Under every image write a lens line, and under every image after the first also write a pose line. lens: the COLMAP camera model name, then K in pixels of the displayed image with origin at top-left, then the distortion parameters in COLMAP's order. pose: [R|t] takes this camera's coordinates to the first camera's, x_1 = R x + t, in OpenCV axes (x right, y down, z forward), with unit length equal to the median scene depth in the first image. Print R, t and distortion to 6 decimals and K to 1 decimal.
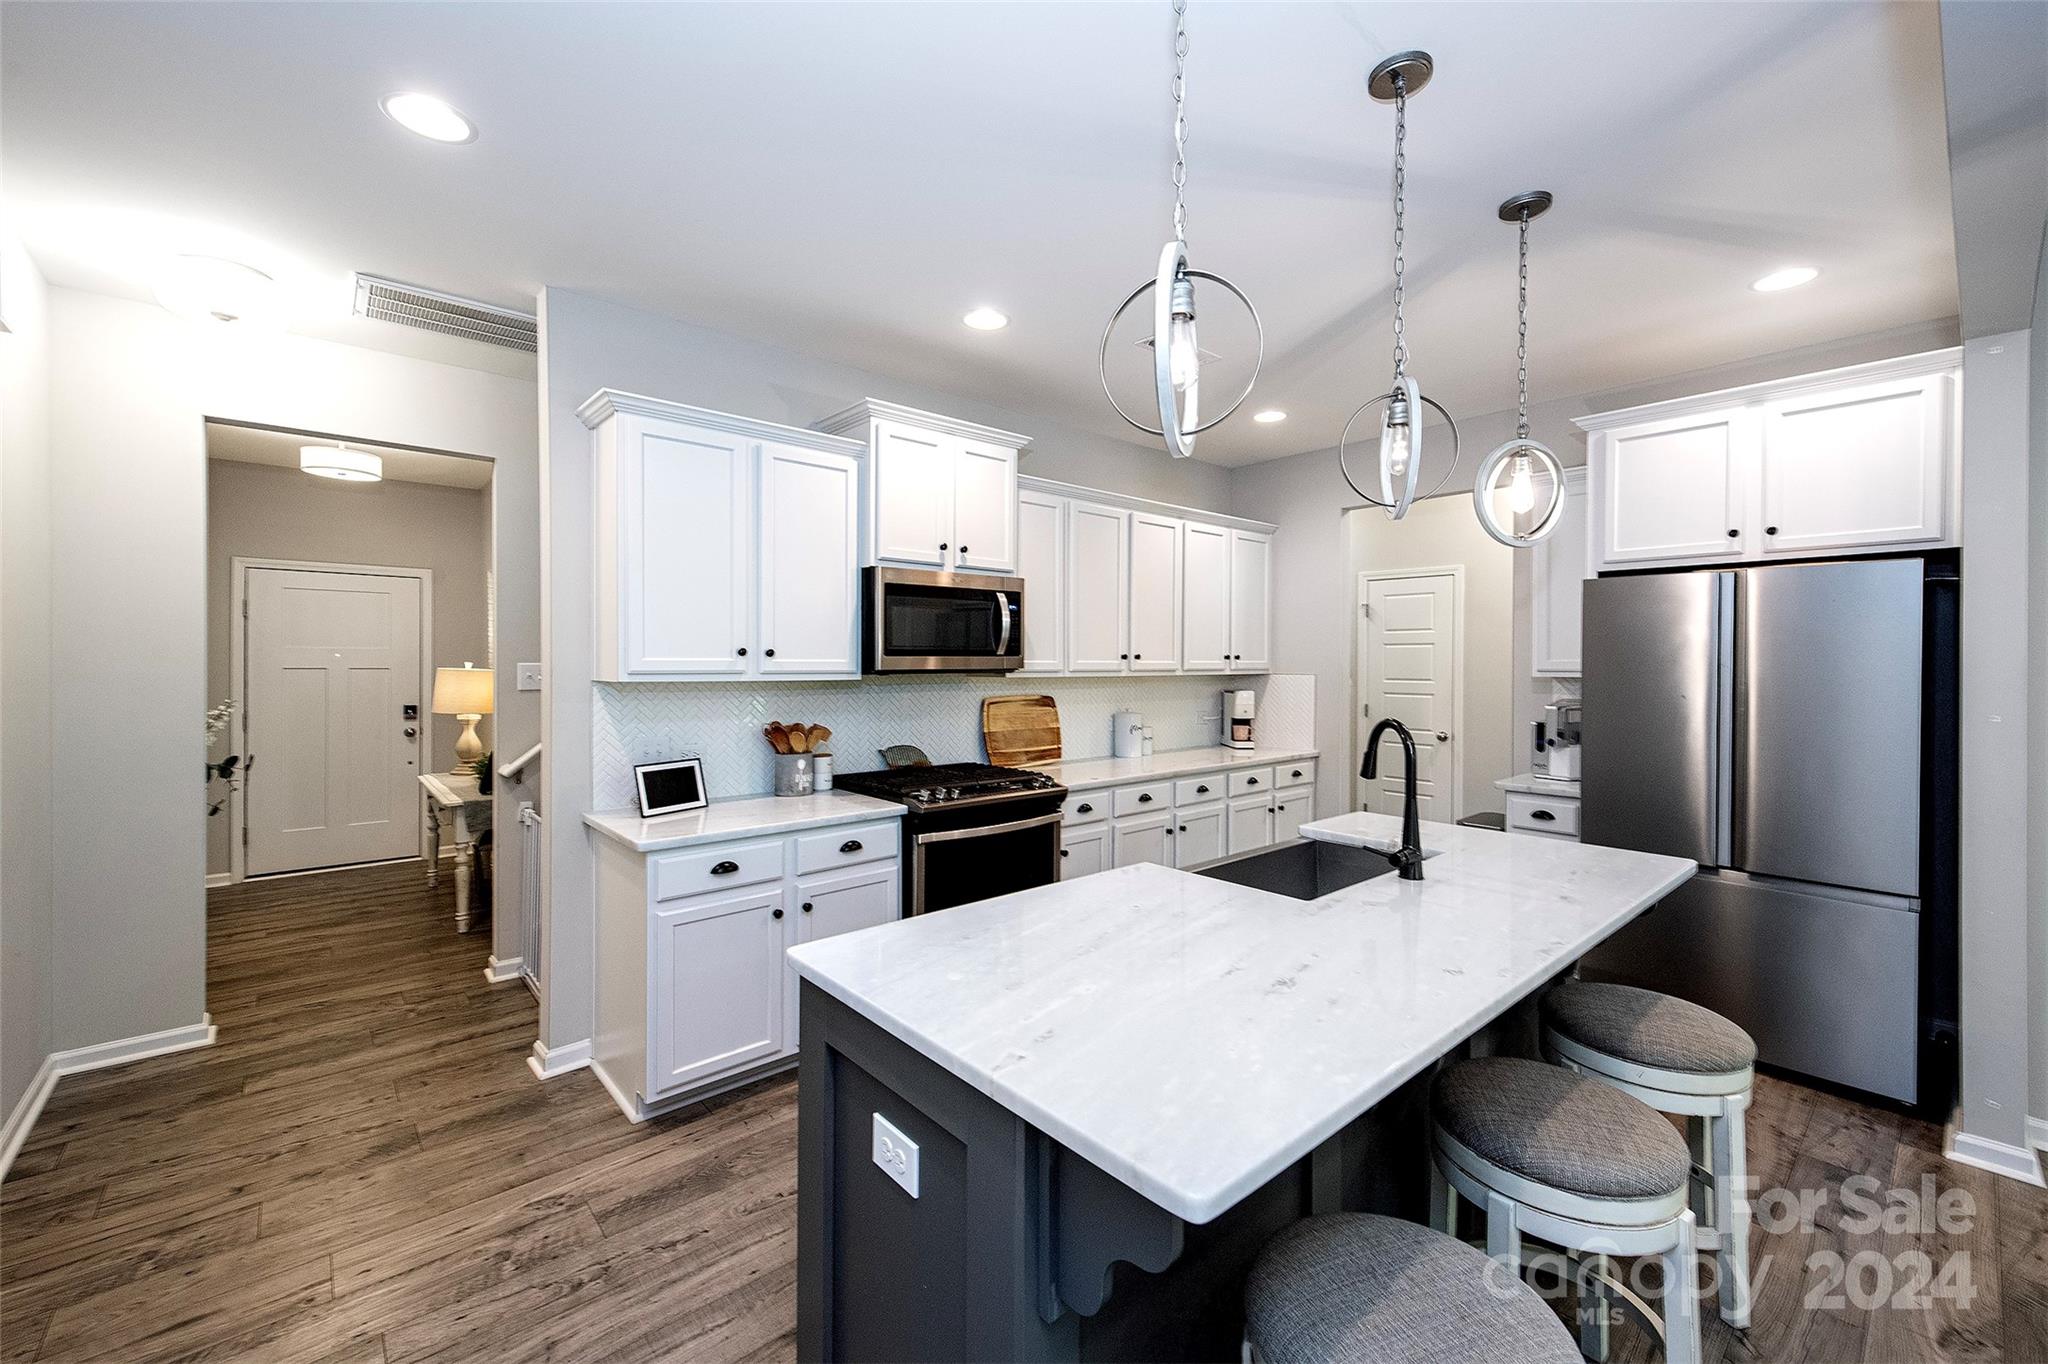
lens RADIAL K [[825.0, 0, 1030.9], [0, 825.0, 666.3], [0, 0, 1]] dist [0.007532, -0.000643]
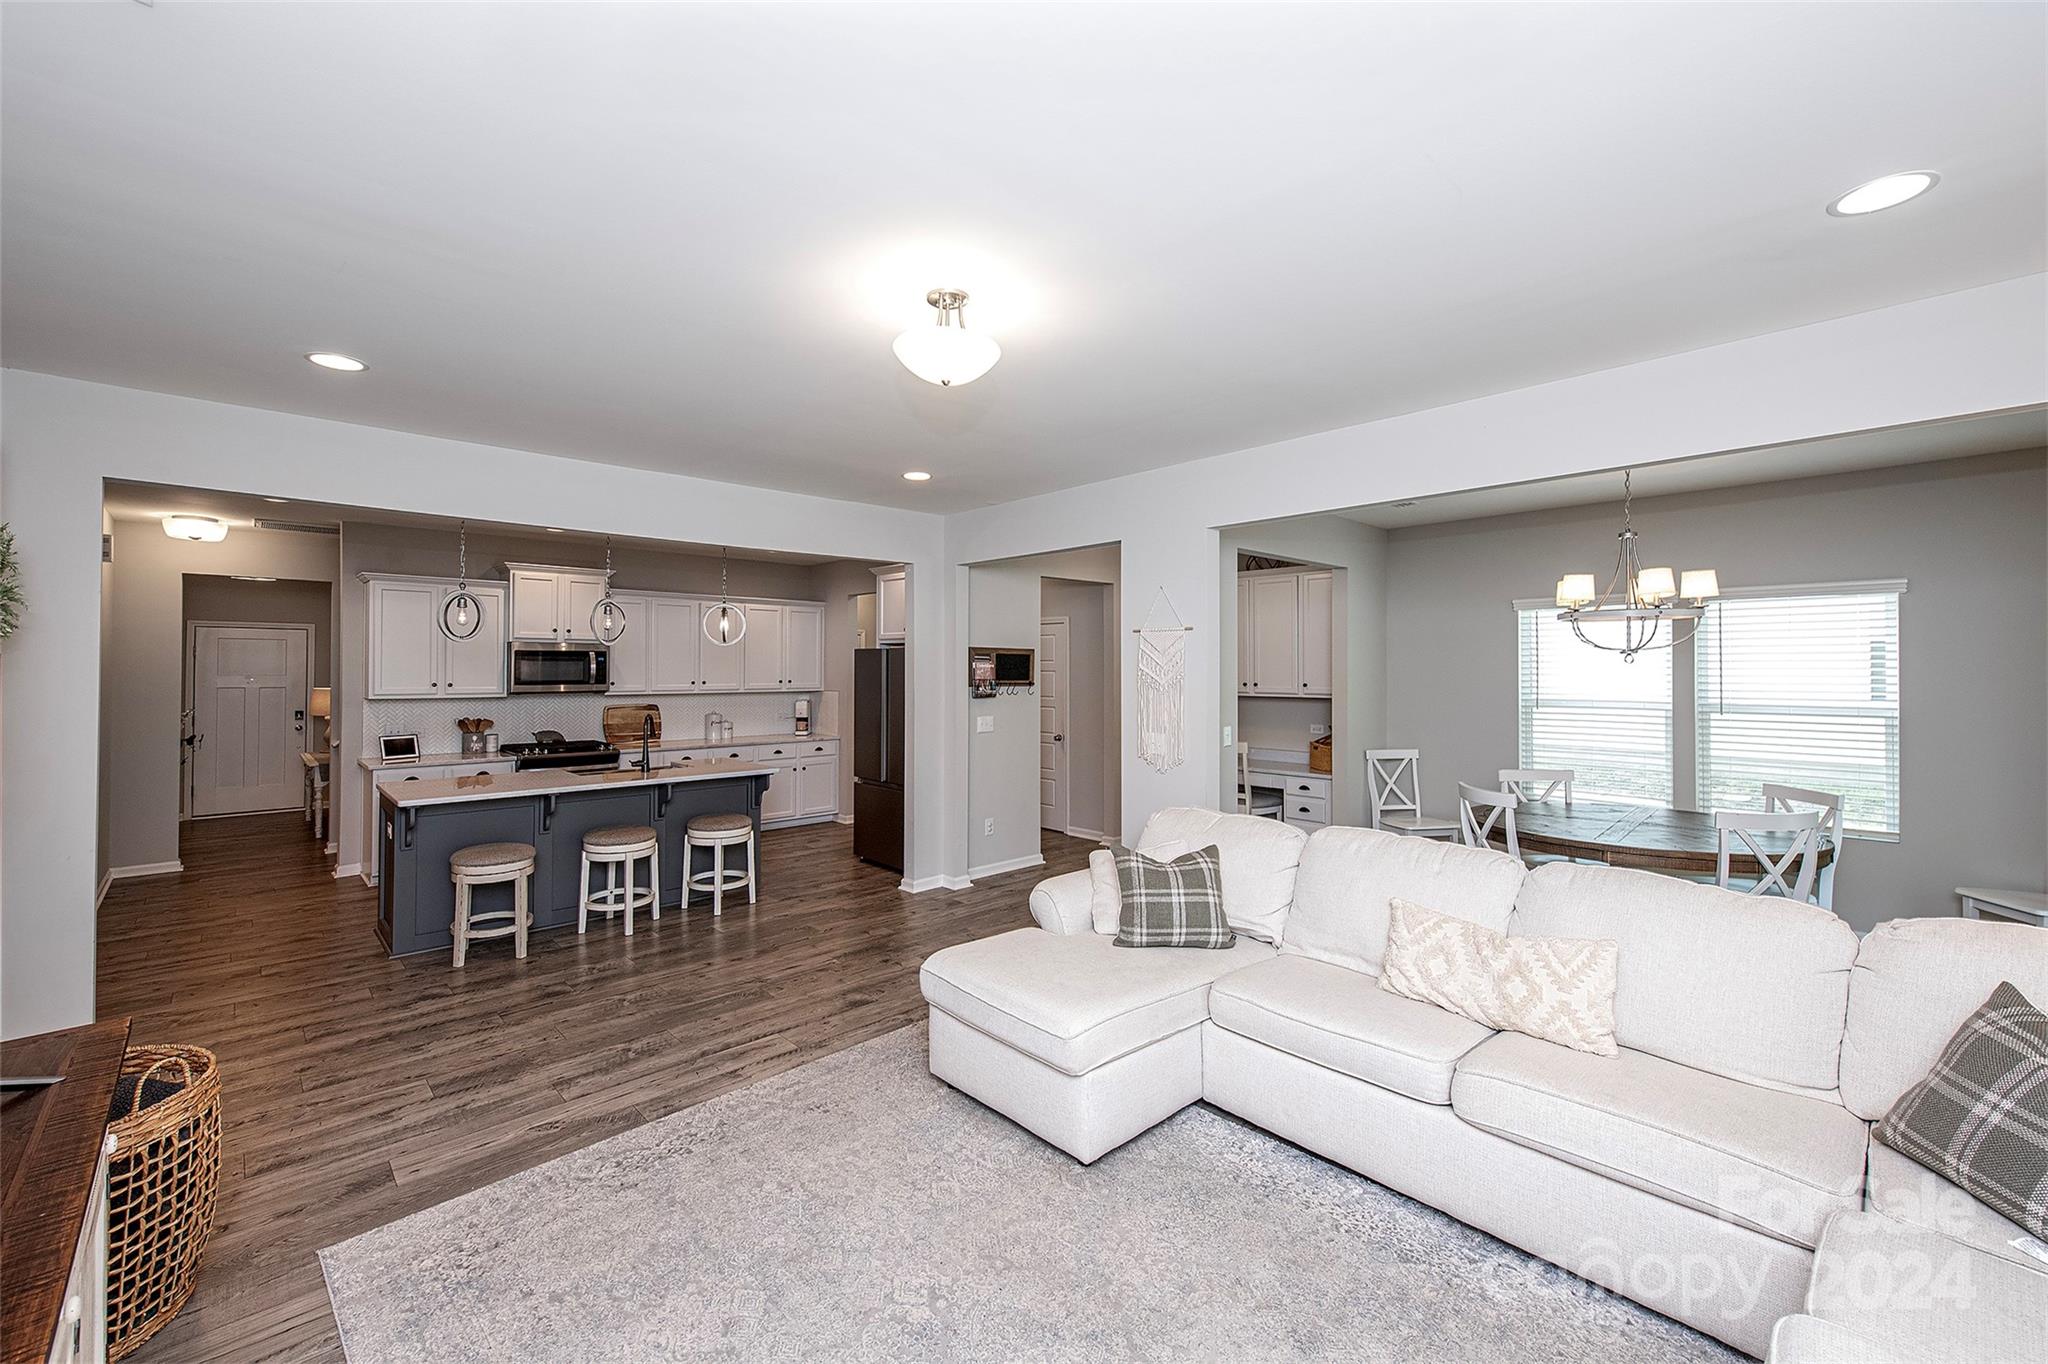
lens RADIAL K [[825.0, 0, 994.9], [0, 825.0, 649.4], [0, 0, 1]] dist [0.007532, -0.000643]
pose [[0.999868, -0.001394, 0.016179, 0.859936], [0.001857, 0.999588, -0.028637, -0.035985], [-0.016133, 0.028664, 0.999459, -0.949053]]
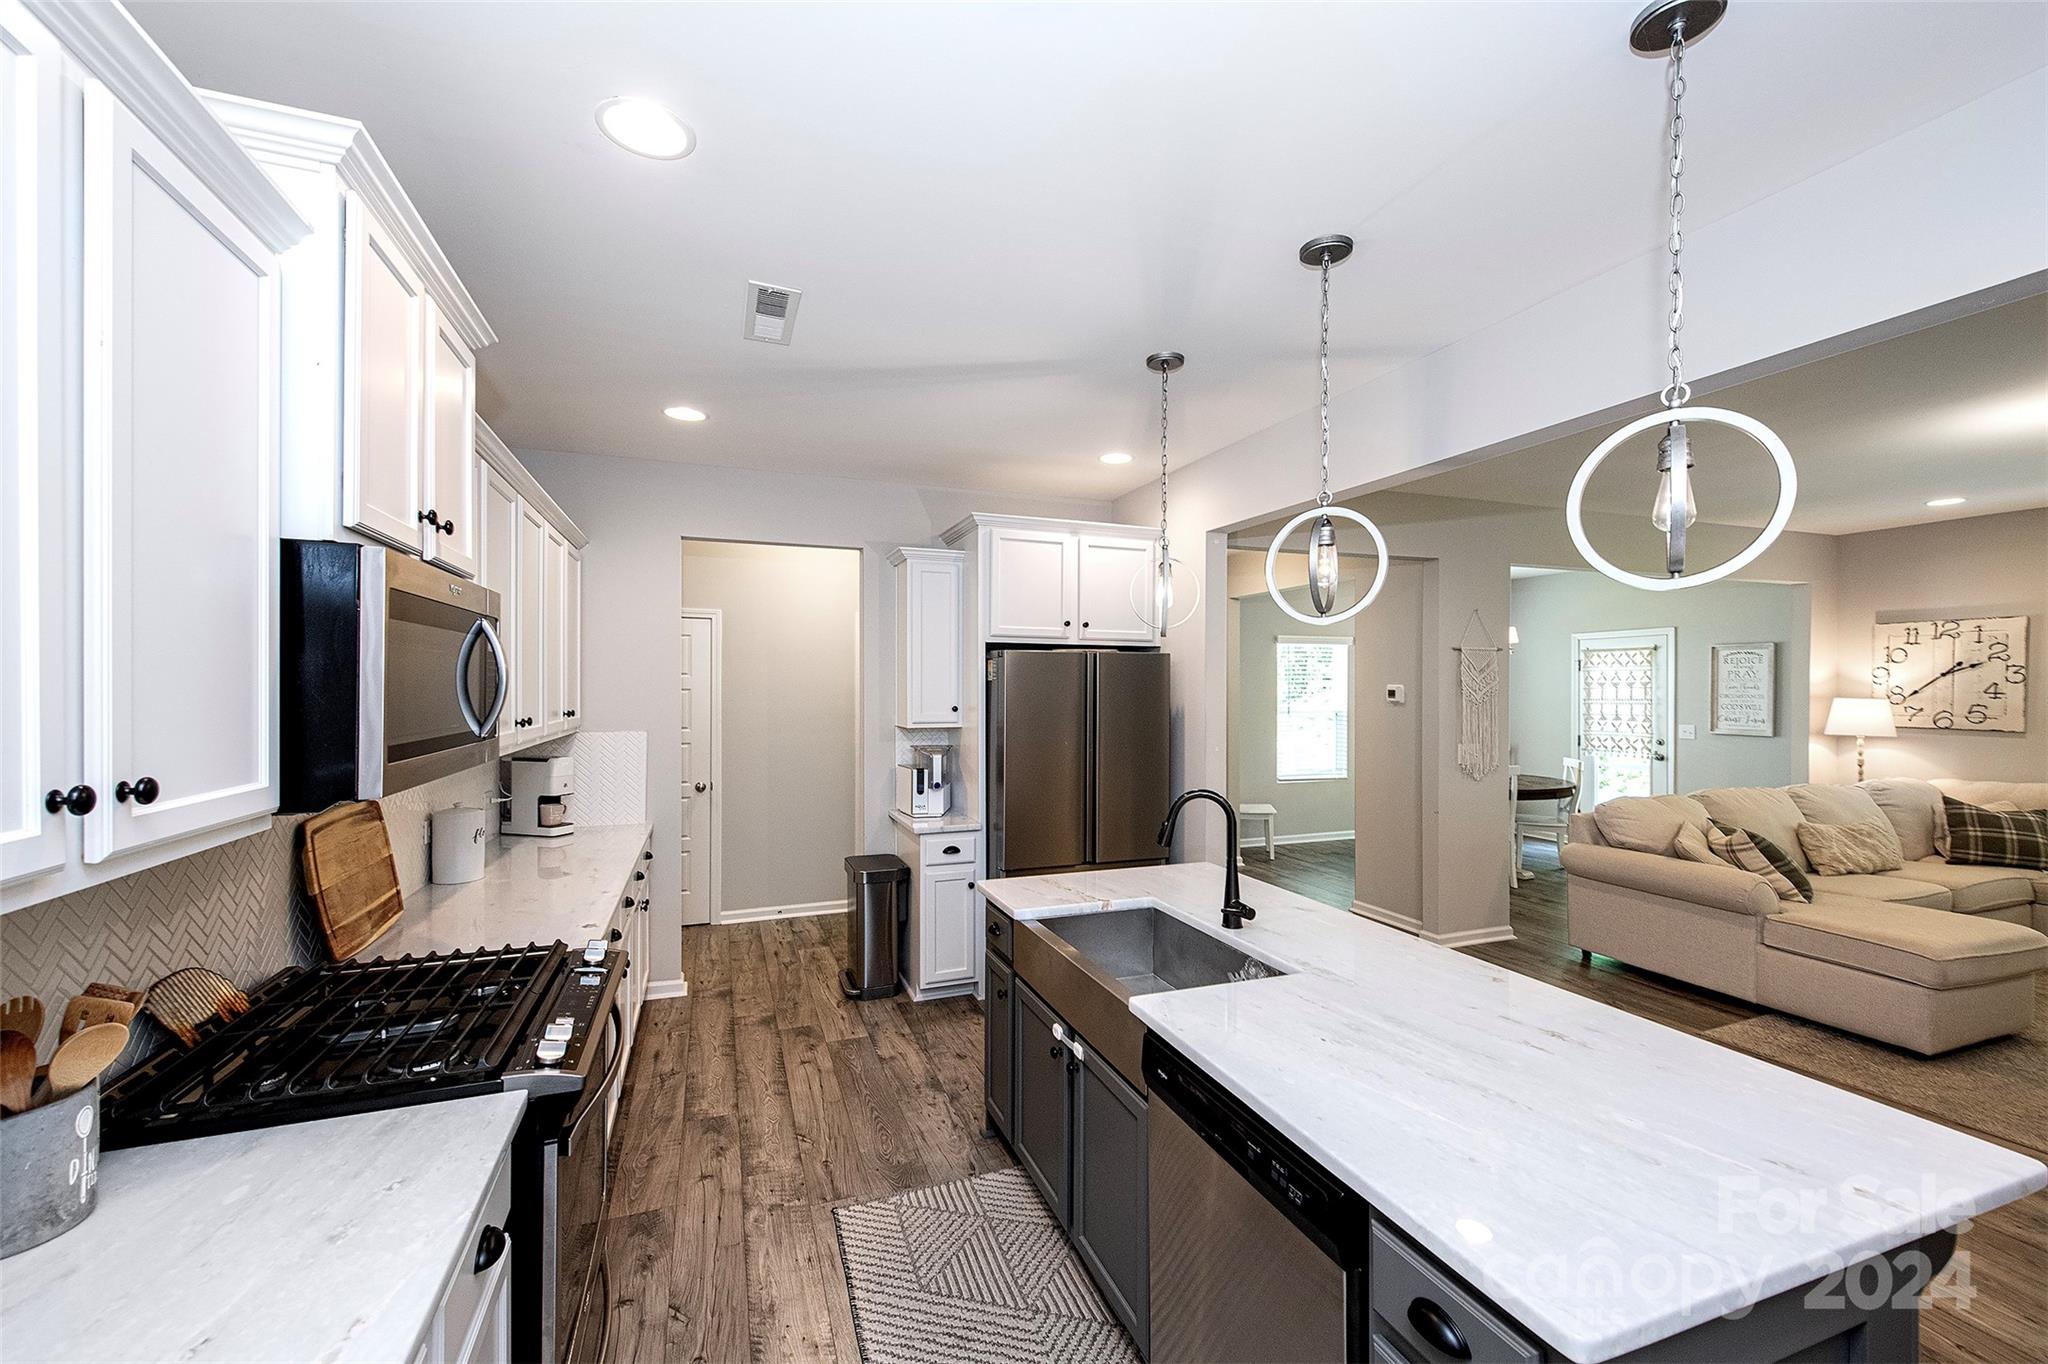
lens RADIAL K [[825.0, 0, 1033.8], [0, 825.0, 694.0], [0, 0, 1]] dist [0.007532, -0.000643]
pose [[0.346837, -0.007606, 0.937895, -0.395967], [0.000860, 0.999969, 0.007792, -0.044004], [-0.937925, -0.001896, 0.346832, 0.476918]]
